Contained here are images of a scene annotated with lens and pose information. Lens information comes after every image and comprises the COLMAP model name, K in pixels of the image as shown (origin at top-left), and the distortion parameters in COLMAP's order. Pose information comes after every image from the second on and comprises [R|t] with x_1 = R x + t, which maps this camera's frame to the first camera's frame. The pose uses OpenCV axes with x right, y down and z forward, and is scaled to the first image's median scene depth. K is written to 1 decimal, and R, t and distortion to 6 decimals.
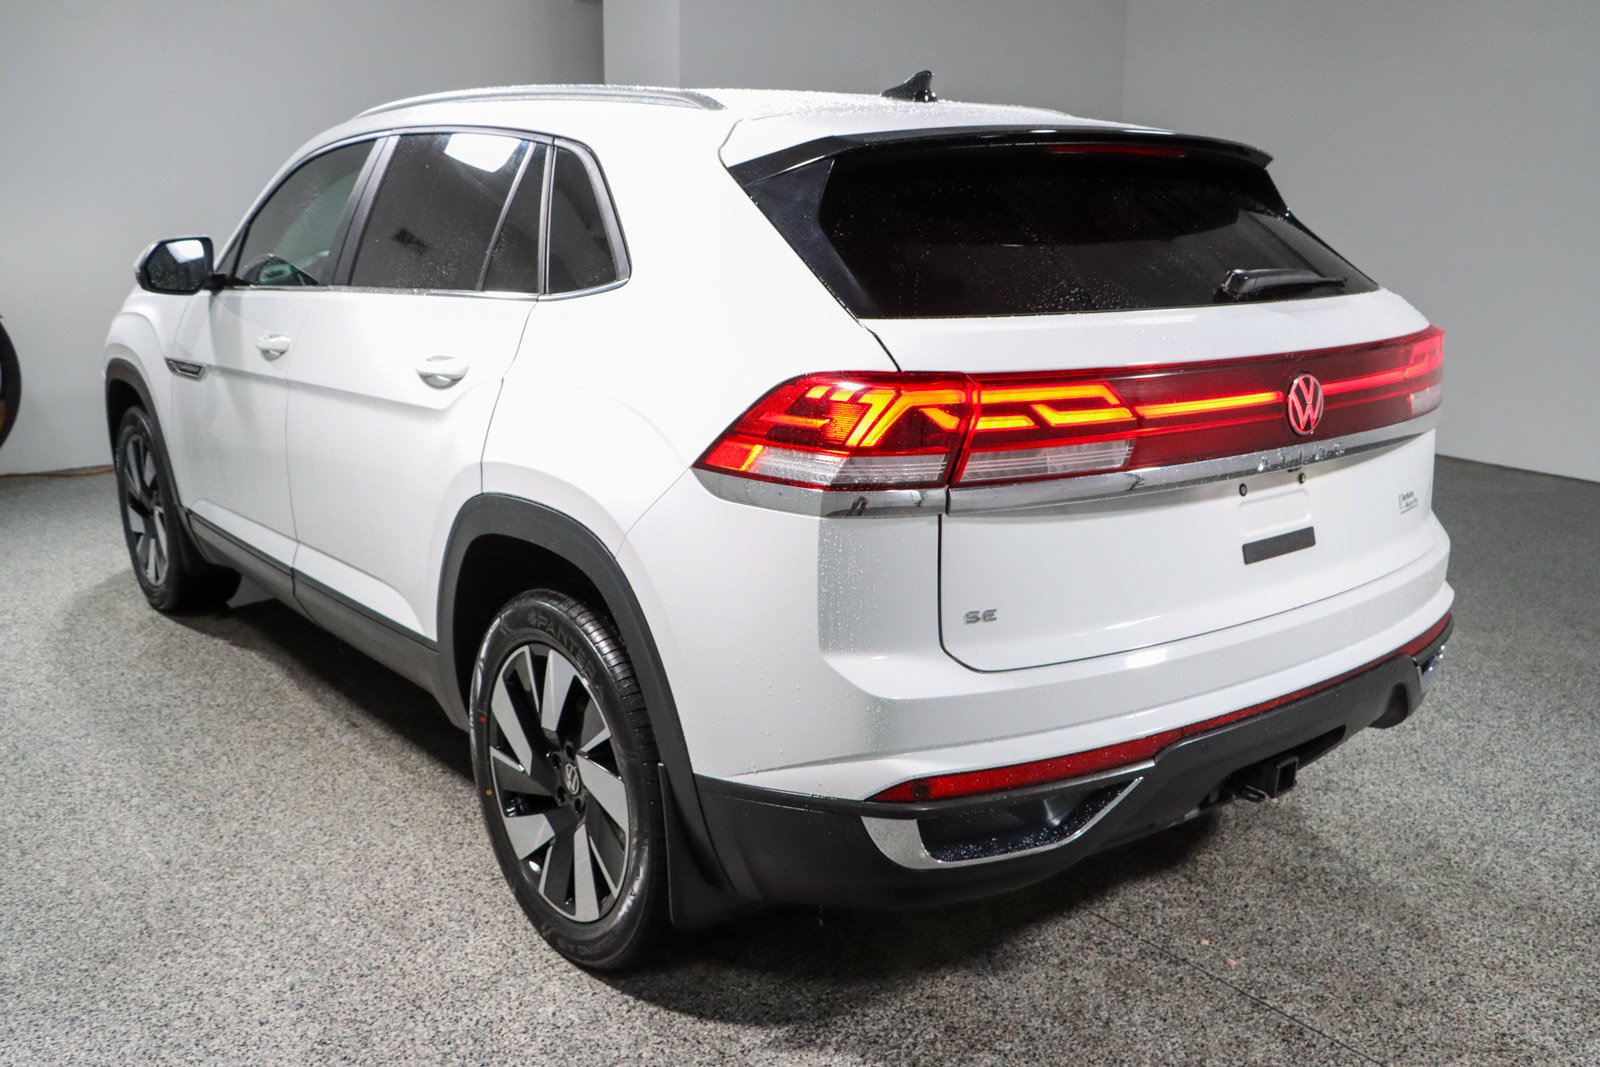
lens RADIAL K [[1476.0, 0, 807.5], [0, 1476.0, 558.5], [0, 0, 1]] dist [-0.138049, 0.199090]
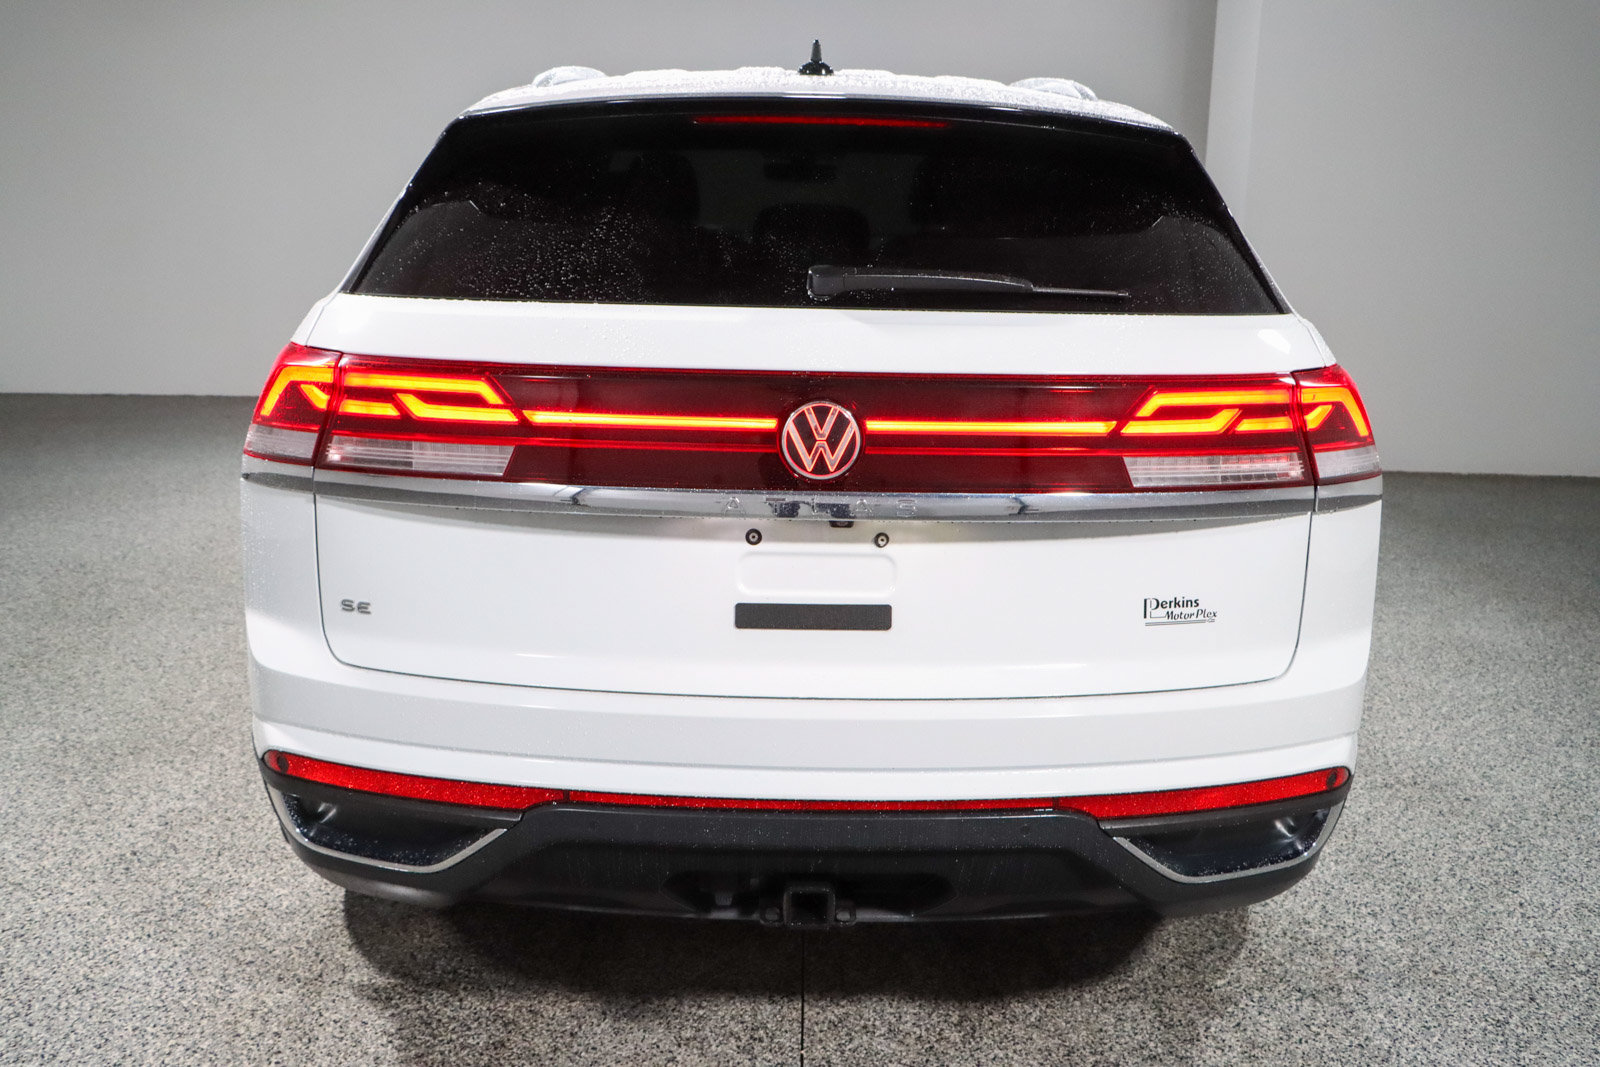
lens RADIAL K [[1420.2, 0, 800.0], [0, 1420.2, 533.5], [0, 0, 1]] dist [-0.158945, 0.175483]
pose [[0.783168, 0.167985, -0.598690, 0.752943], [-0.172828, 0.983686, 0.049929, -0.088135], [0.597310, 0.064368, 0.799423, 0.373554]]
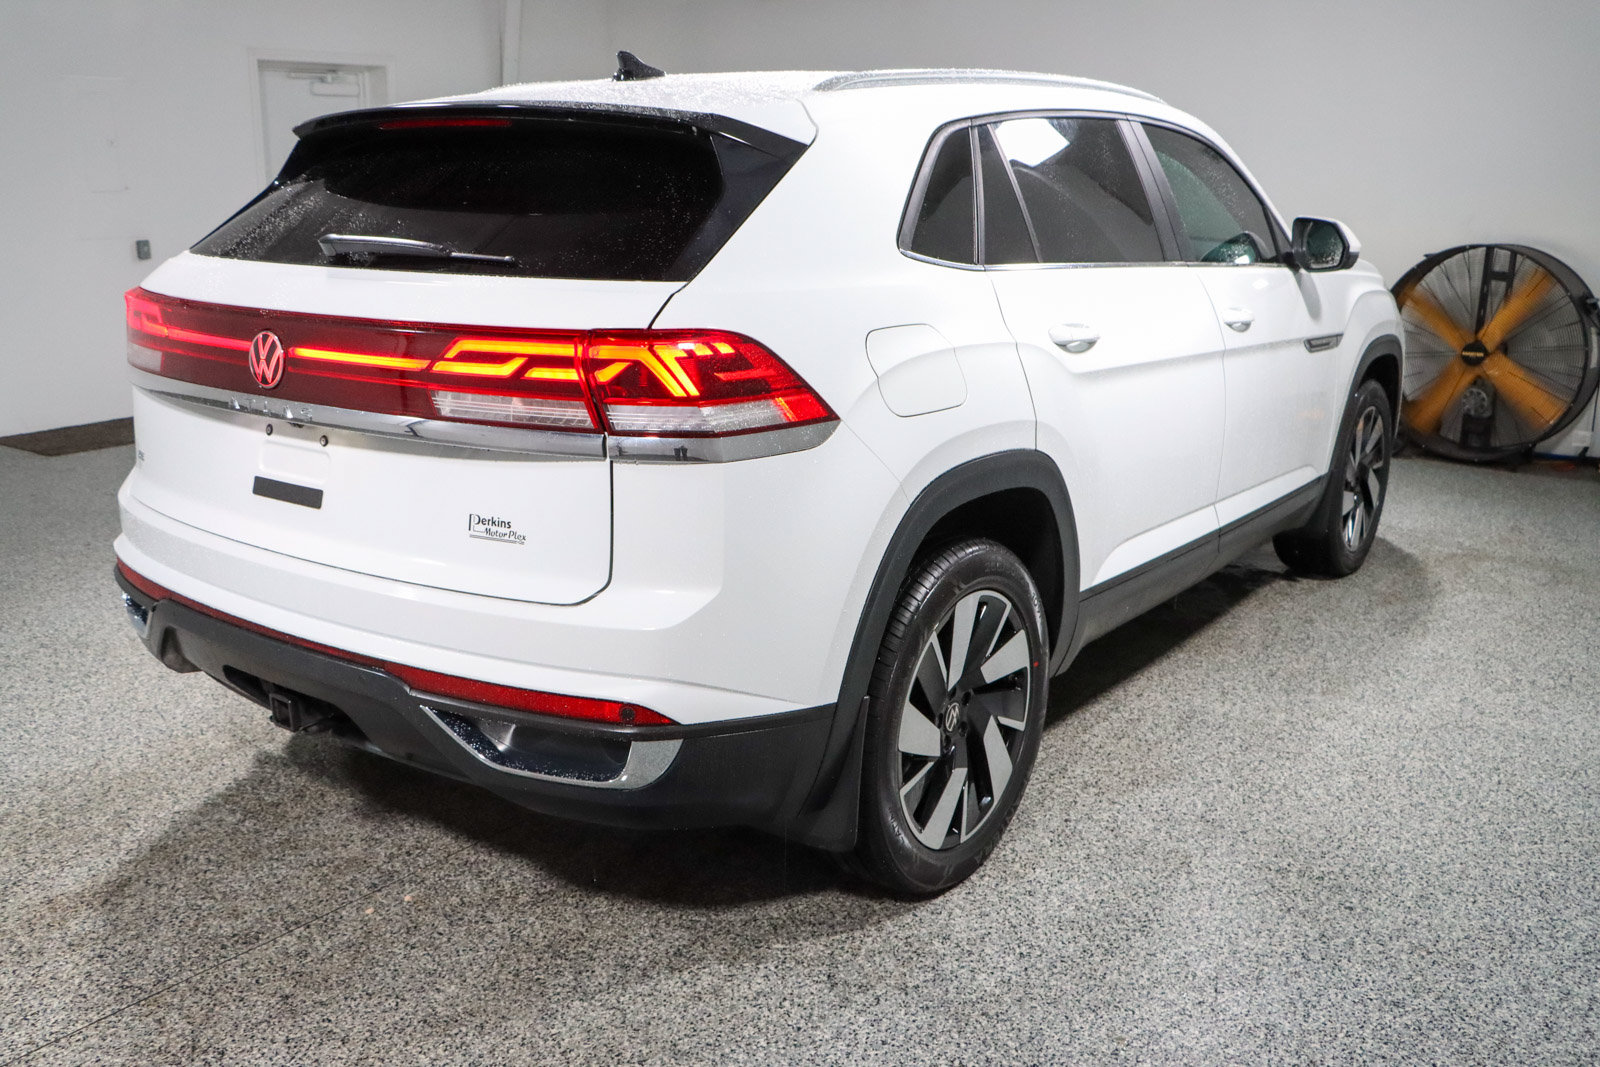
lens RADIAL K [[1473.5, 0, 800.0], [0, 1473.5, 533.5], [0, 0, 1]] dist [-0.147600, 0.191971]
pose [[0.252491, 0.236881, -0.938155, 1.390185], [-0.249906, 0.952639, 0.173280, -0.252172], [0.934770, 0.190699, 0.299731, 1.017115]]
